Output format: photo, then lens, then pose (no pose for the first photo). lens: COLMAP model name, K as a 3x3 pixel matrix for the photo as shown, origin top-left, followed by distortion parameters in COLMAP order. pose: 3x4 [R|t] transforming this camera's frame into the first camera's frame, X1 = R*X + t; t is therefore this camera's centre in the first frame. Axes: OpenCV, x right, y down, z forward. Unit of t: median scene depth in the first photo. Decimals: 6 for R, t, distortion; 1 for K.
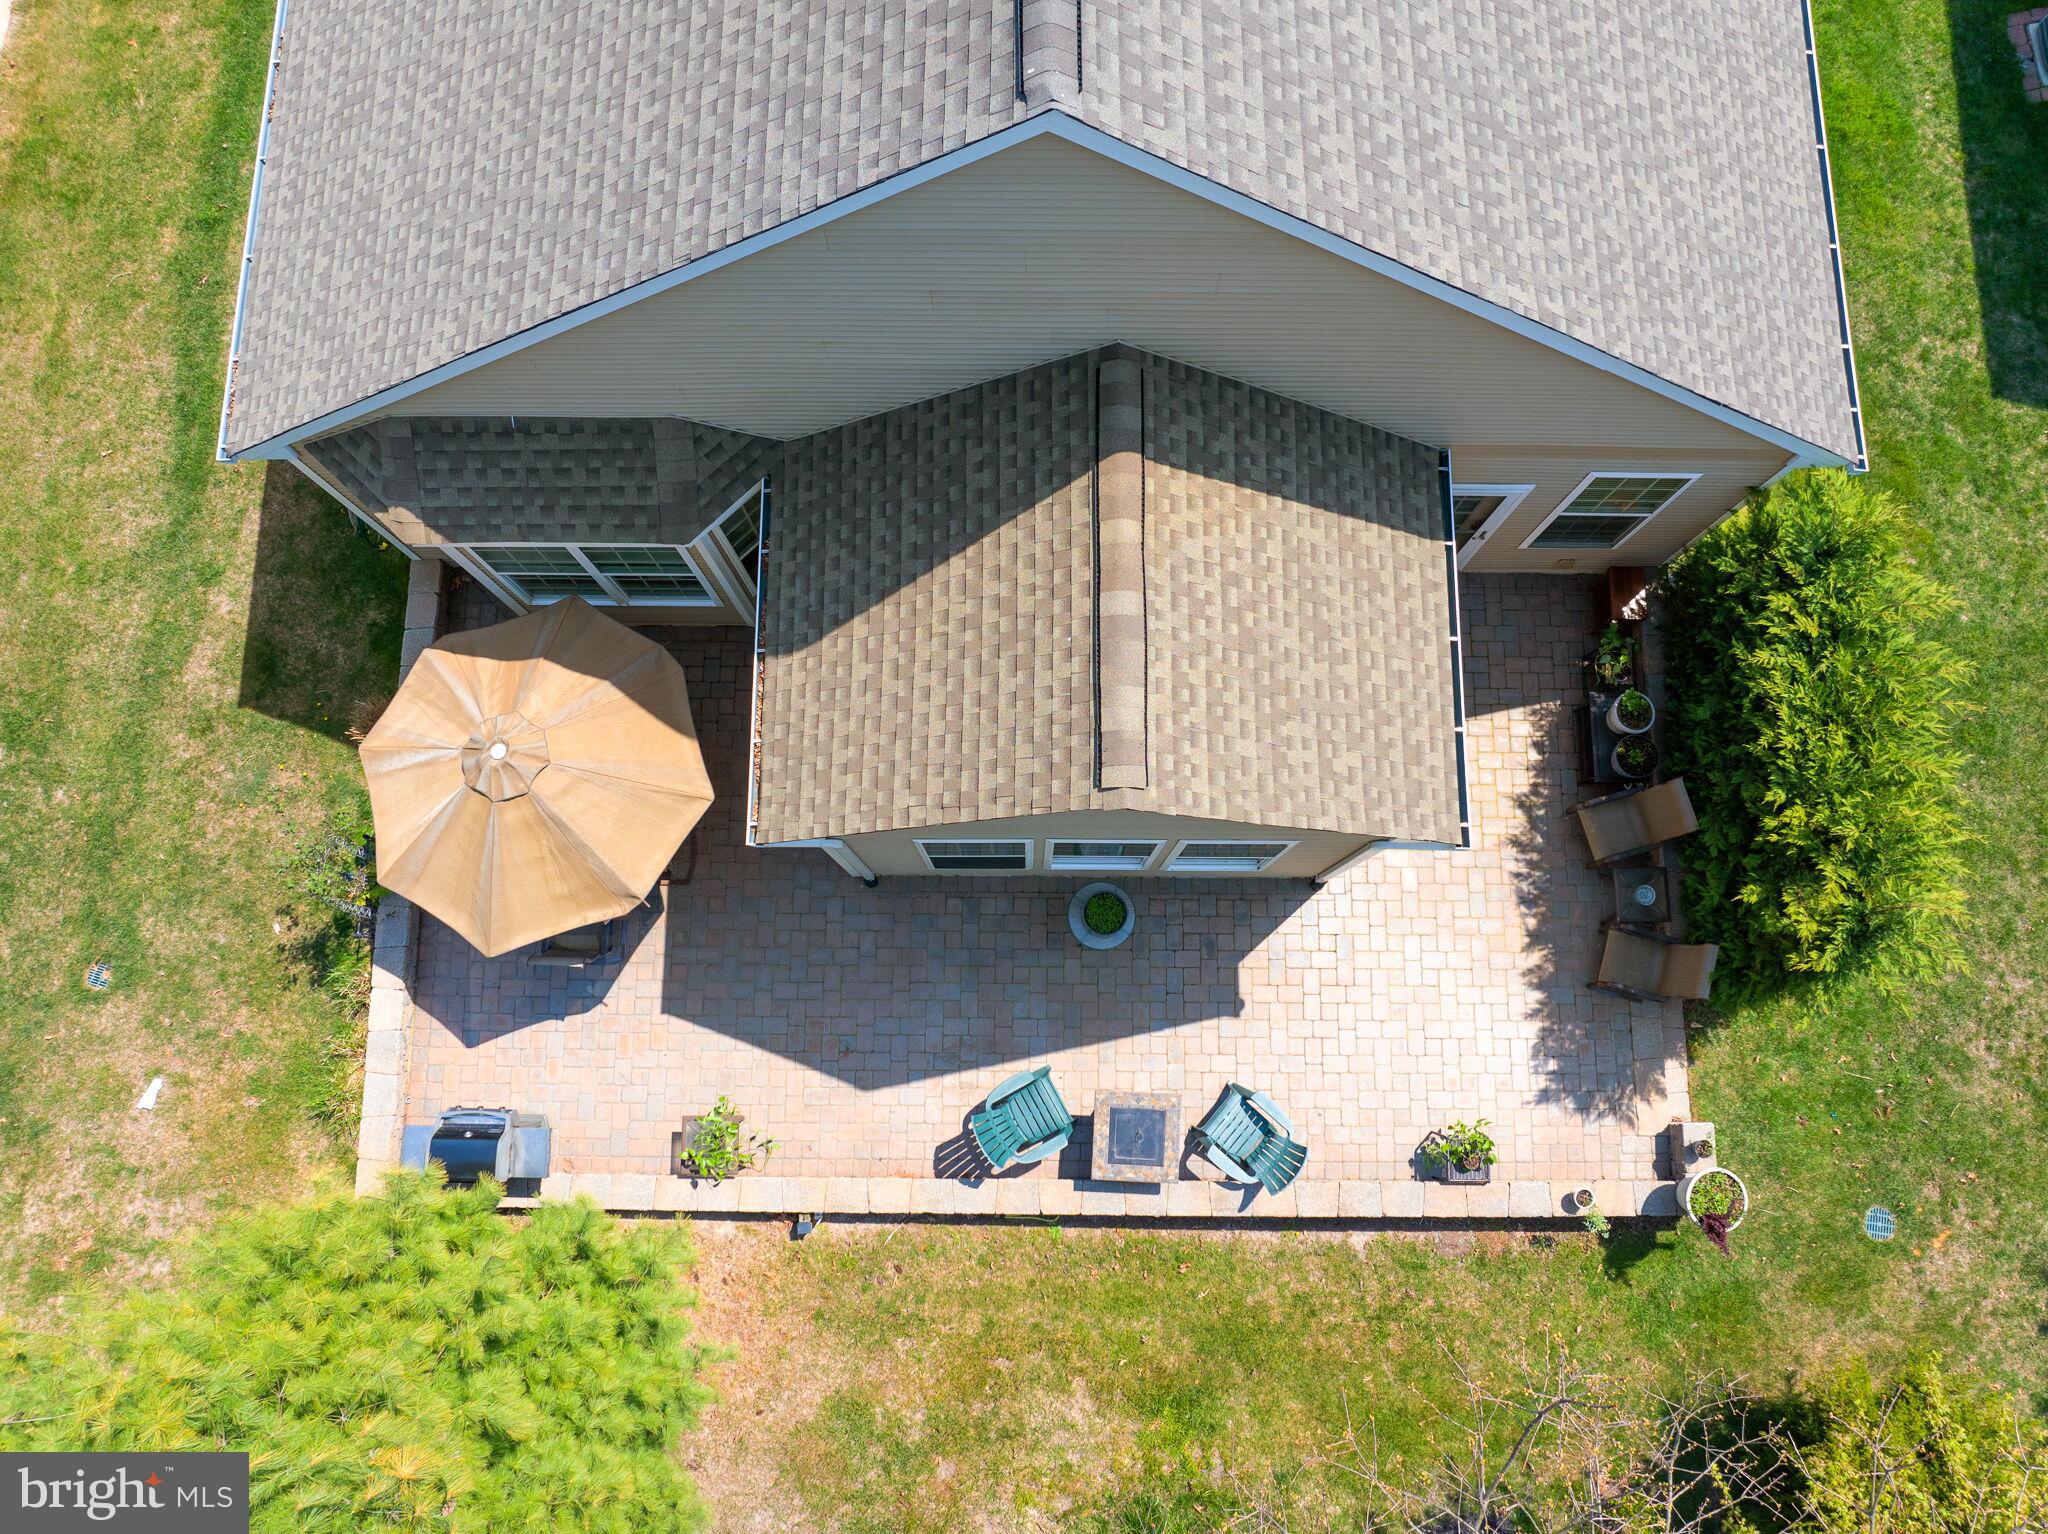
lens RADIAL K [[1411.3, 0, 1025.3], [0, 1411.3, 763.5], [0, 0, 1]] dist [0.012549, 0.001493]
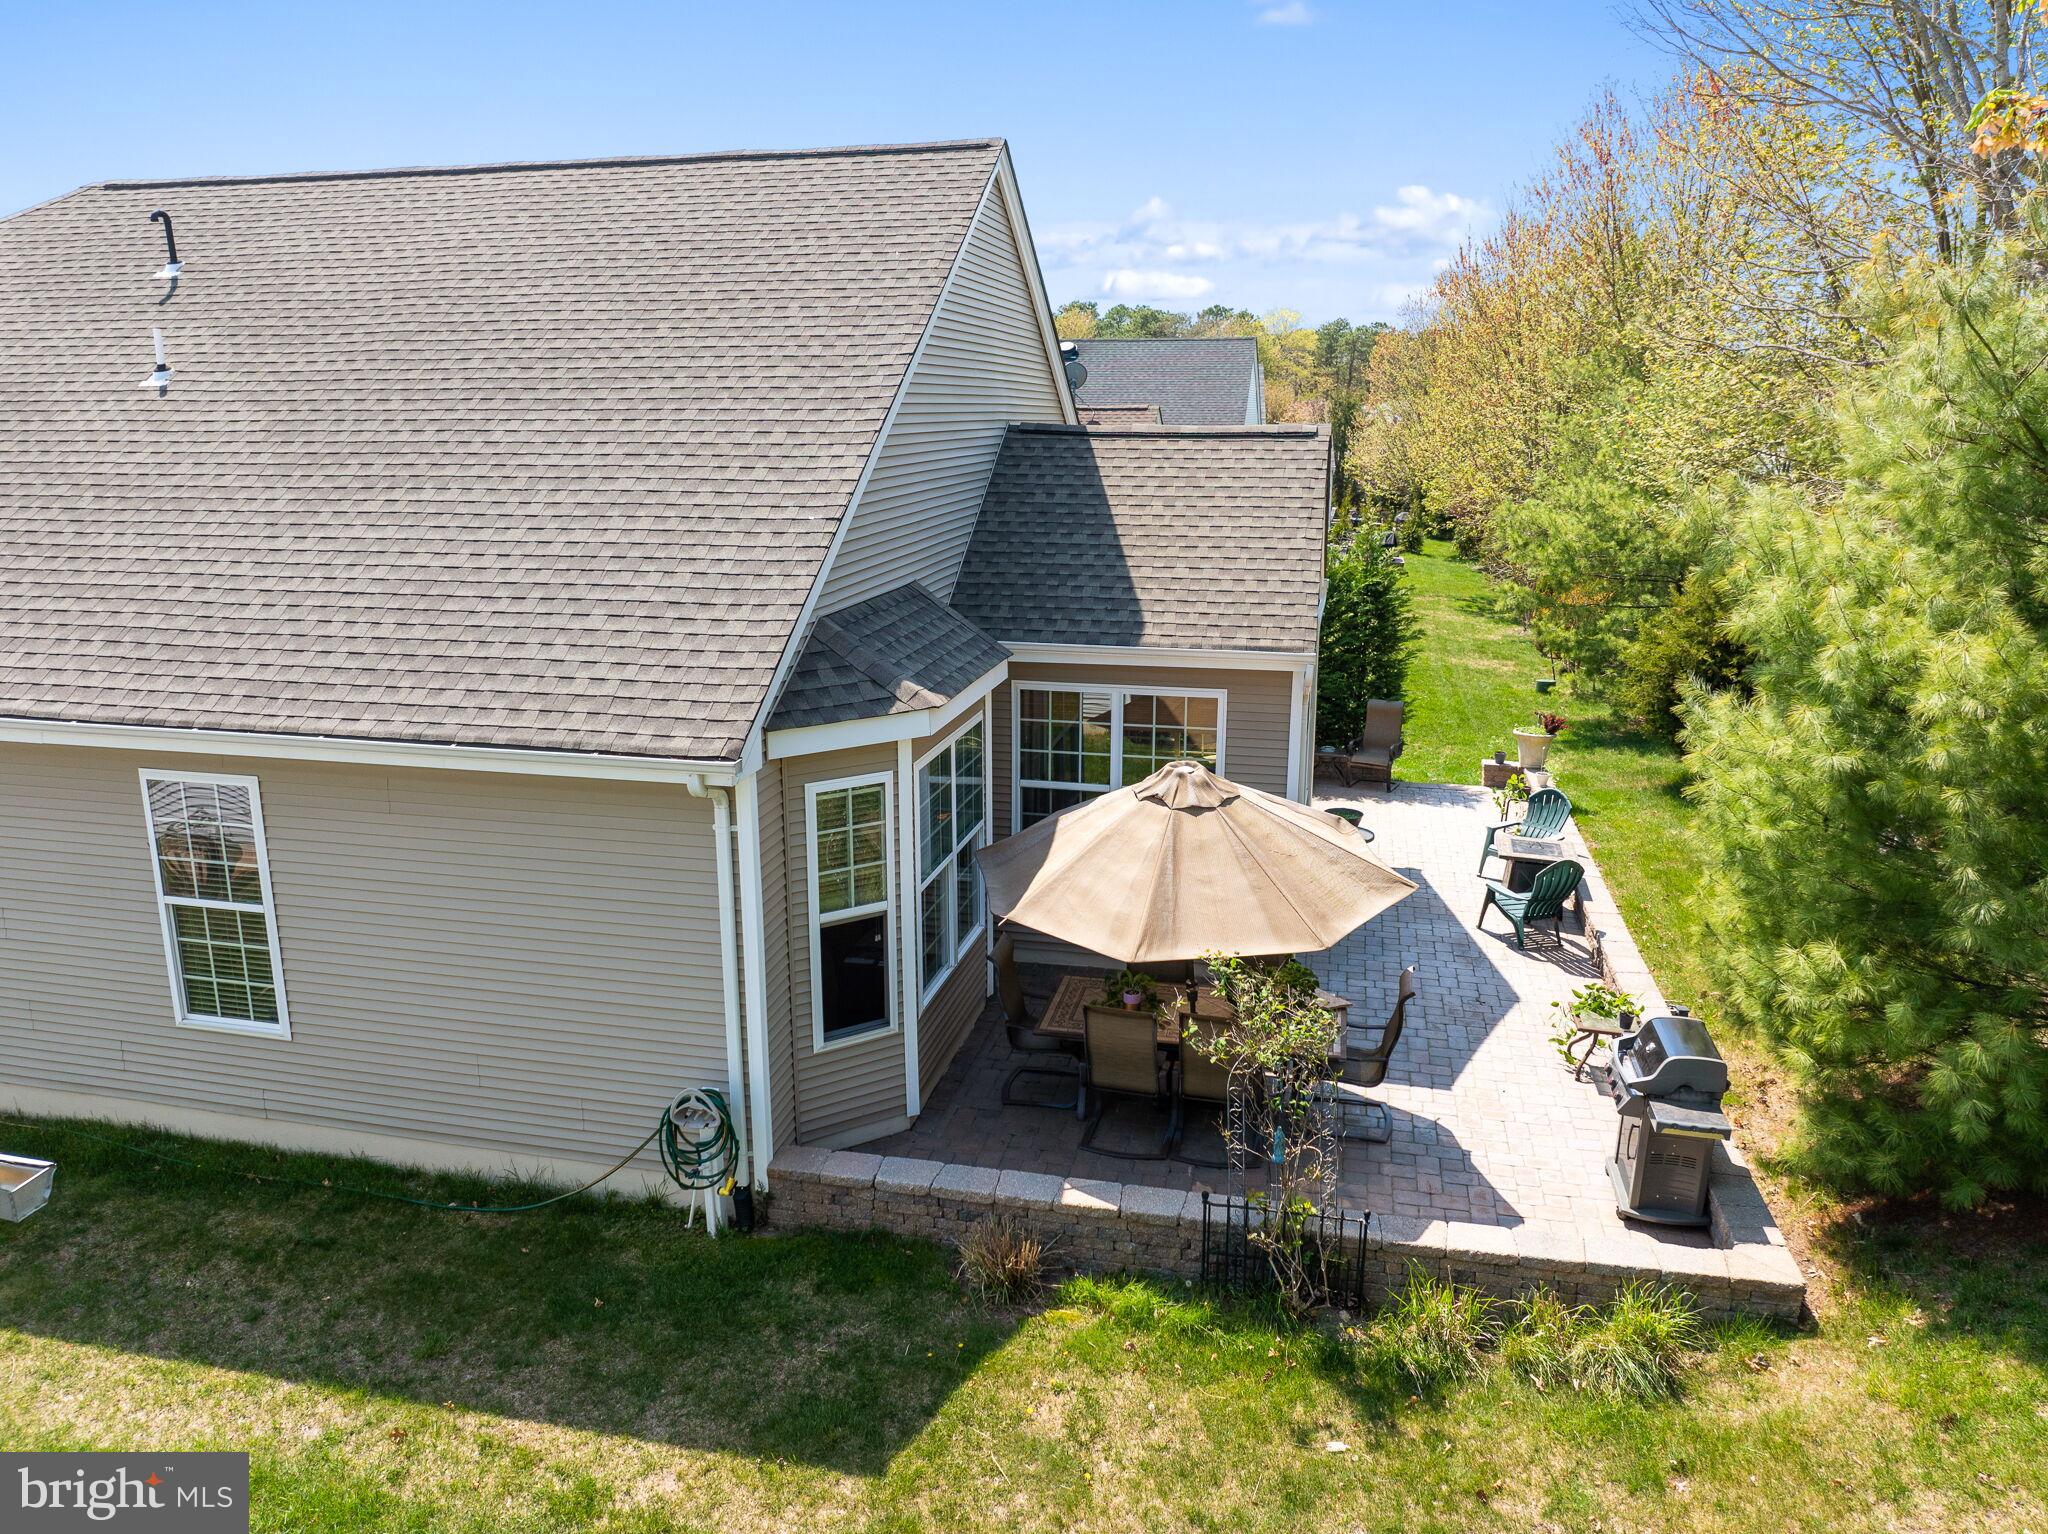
lens RADIAL K [[1425.7, 0, 1021.3], [0, 1425.7, 762.9], [0, 0, 1]] dist [-0.040738, 0.006140]
pose [[0.211301, -0.226127, 0.950904, -0.992930], [0.958195, 0.239935, -0.155864, 0.024690], [-0.192910, 0.944086, 0.267372, 0.640987]]
